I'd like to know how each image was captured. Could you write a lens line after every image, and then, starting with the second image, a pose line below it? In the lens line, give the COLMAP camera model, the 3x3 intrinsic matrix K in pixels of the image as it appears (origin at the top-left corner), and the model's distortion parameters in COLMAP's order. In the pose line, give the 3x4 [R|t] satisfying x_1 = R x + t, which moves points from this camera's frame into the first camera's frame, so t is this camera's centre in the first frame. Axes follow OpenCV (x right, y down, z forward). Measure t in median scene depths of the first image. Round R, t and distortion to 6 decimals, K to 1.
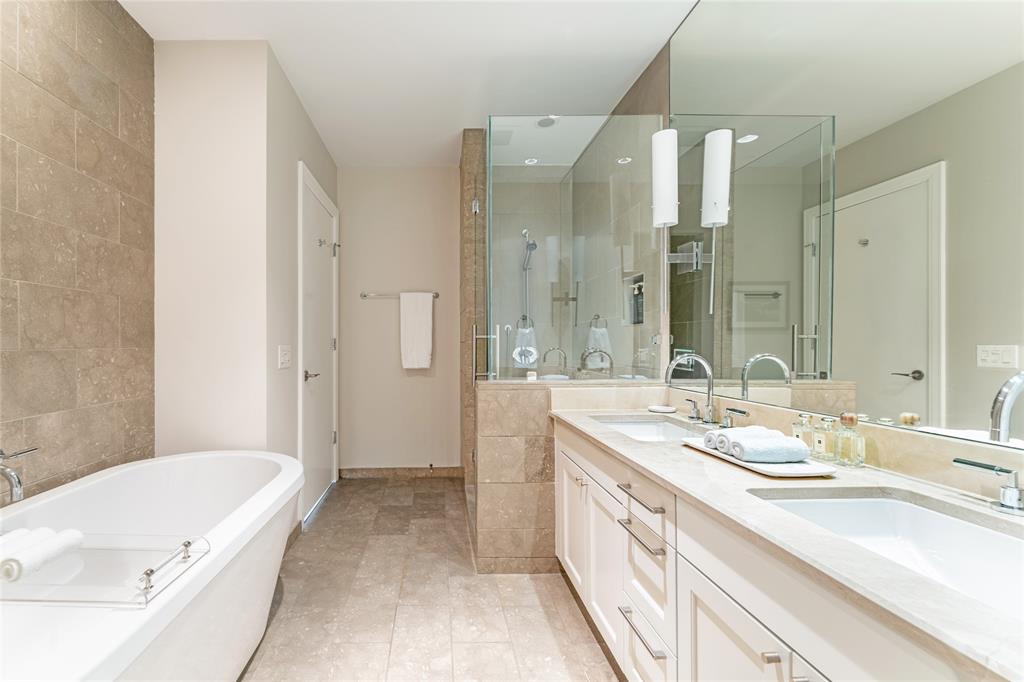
lens RADIAL K [[430.2, 0, 513.7], [0, 430.2, 346.4], [0, 0, 1]] dist [0.000752, 0.000166]
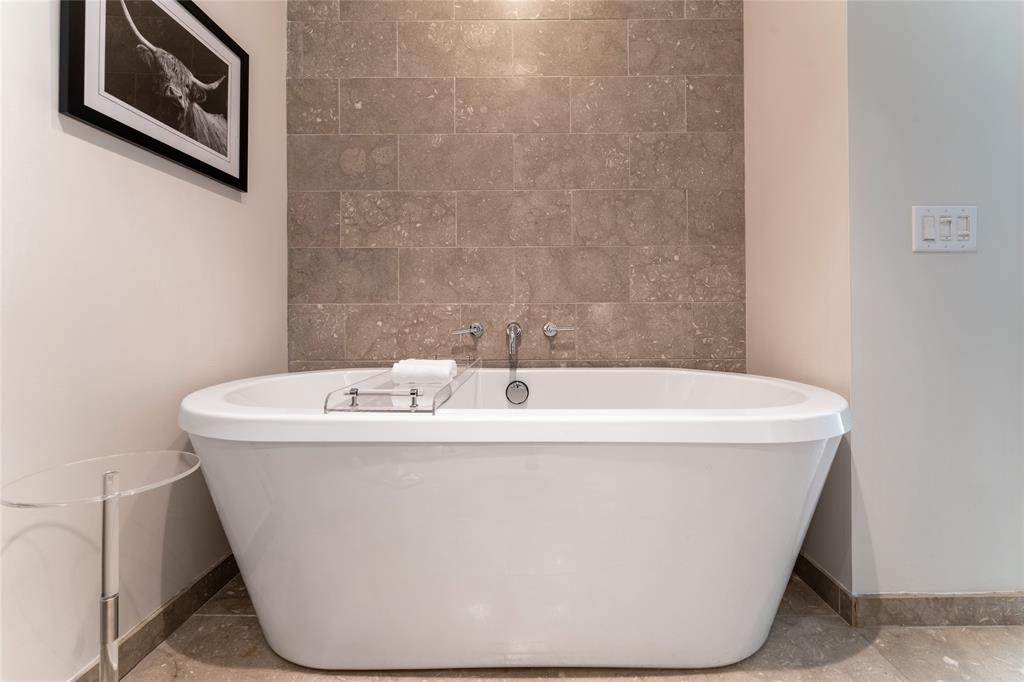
lens RADIAL K [[430.2, 0, 513.5], [0, 430.2, 335.4], [0, 0, 1]] dist [0.000752, 0.000166]
pose [[-0.177414, -0.005811, -0.984119, 0.061746], [0.001063, 0.999981, -0.006096, 0.221312], [0.984136, -0.002128, -0.177404, 0.873690]]
